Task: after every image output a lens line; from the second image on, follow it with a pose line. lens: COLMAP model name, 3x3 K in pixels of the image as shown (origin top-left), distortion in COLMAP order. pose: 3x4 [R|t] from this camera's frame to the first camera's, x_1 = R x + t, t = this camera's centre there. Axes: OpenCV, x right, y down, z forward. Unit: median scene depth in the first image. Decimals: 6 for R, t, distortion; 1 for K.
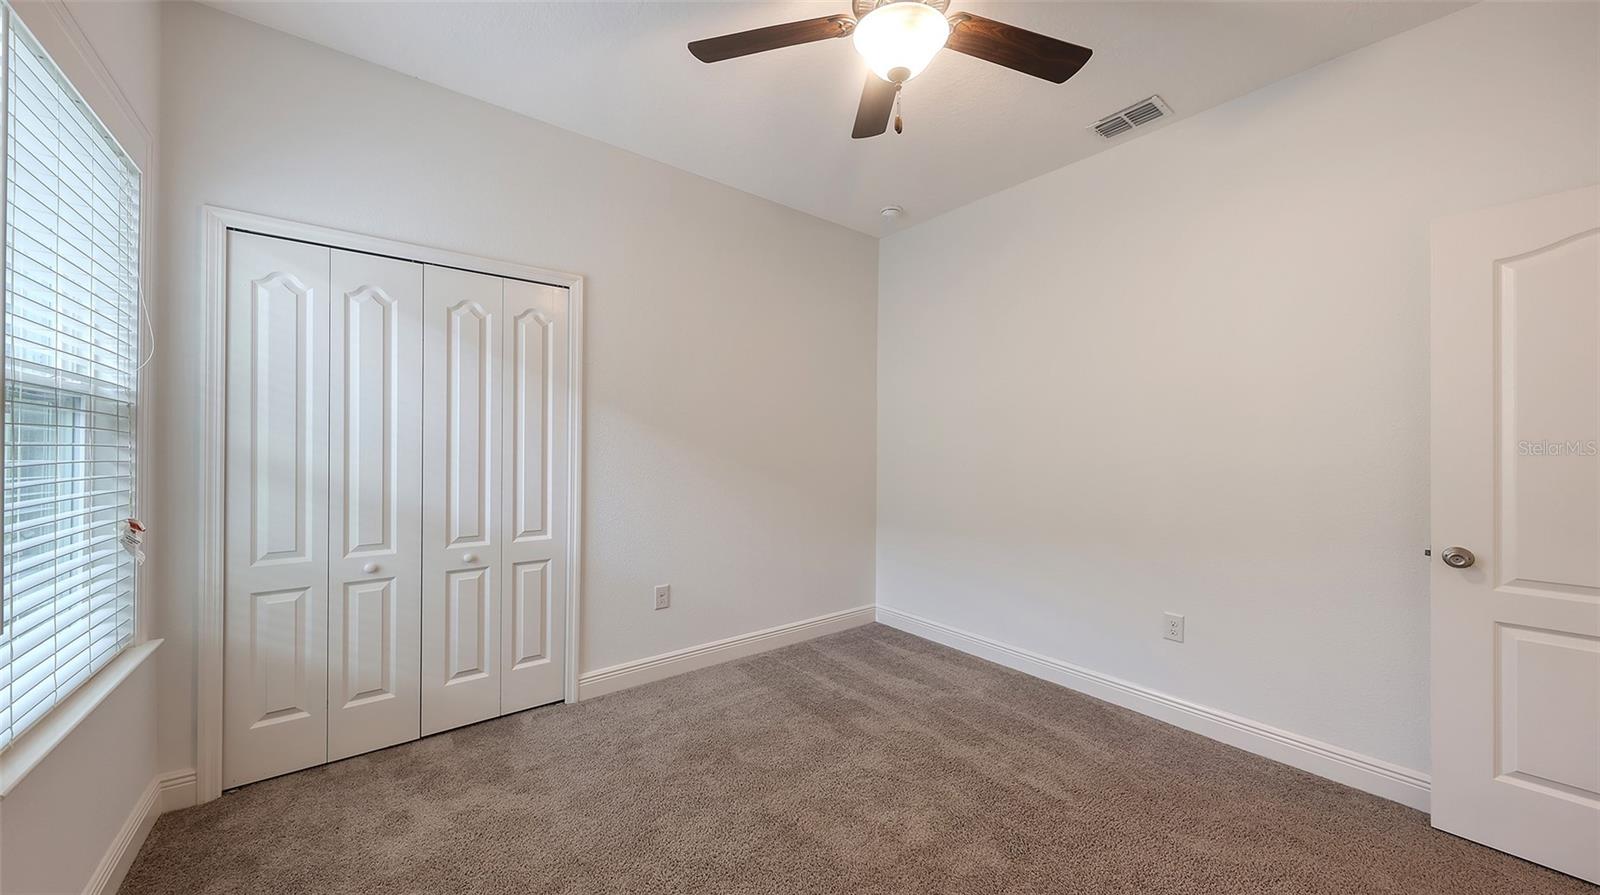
lens RADIAL K [[560.6, 0, 800.7], [0, 560.6, 439.3], [0, 0, 1]] dist [0.000537, 0.000020]
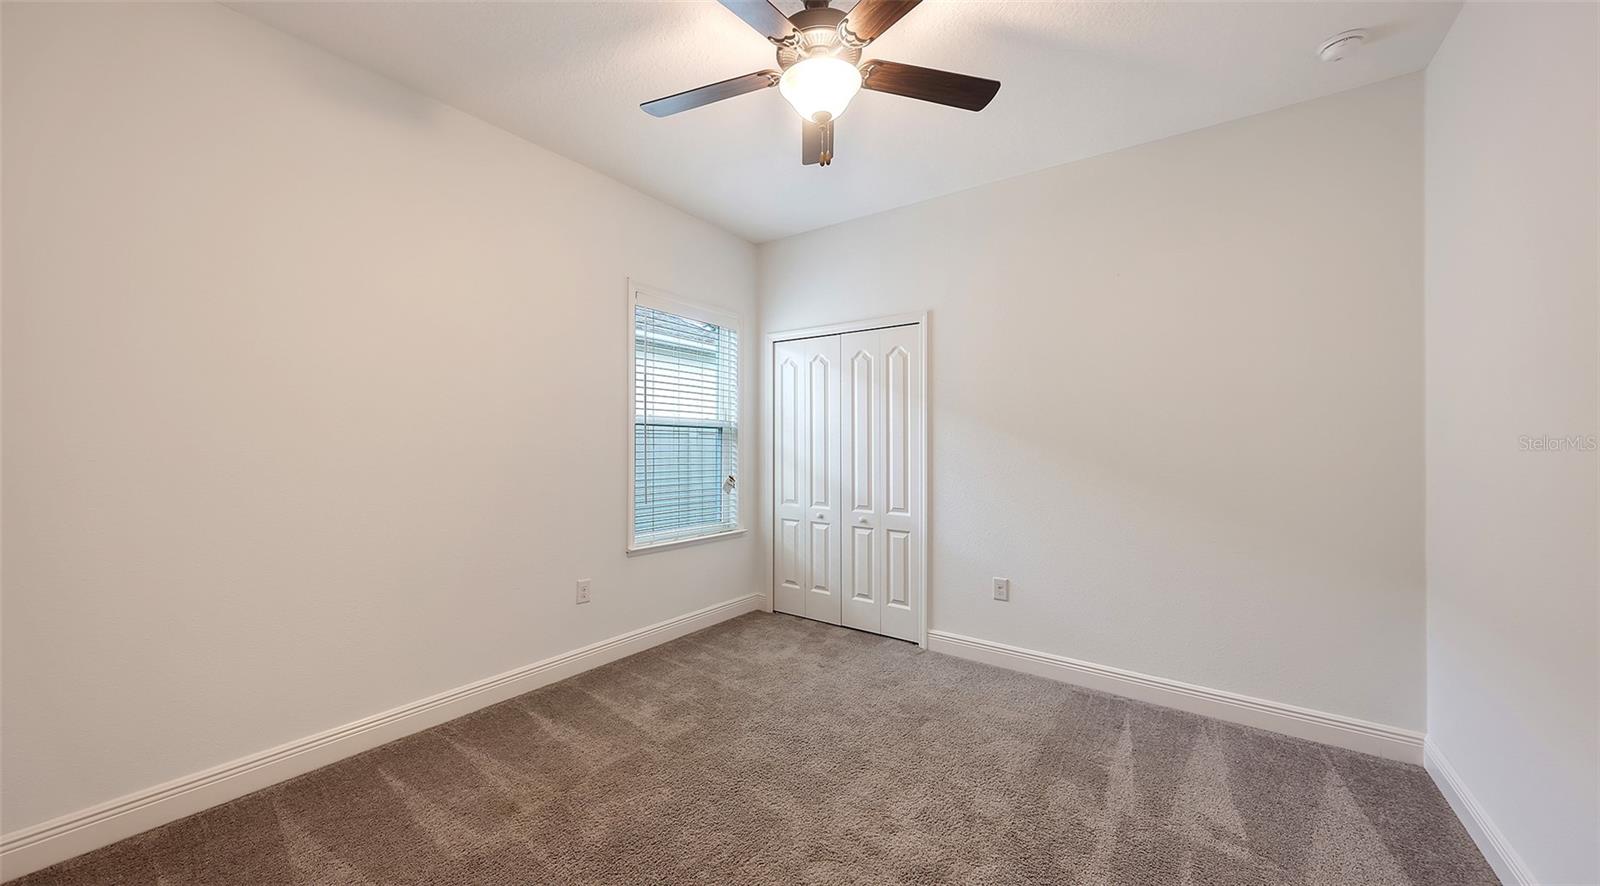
lens RADIAL K [[547.6, 0, 800.0], [0, 547.6, 443.0], [0, 0, 1]] dist [0.000033, -0.000005]
pose [[0.256327, -0.023508, -0.966304, 0.779374], [0.002792, 0.999718, -0.023580, 0.037567], [0.966586, 0.003346, 0.256320, 0.445481]]
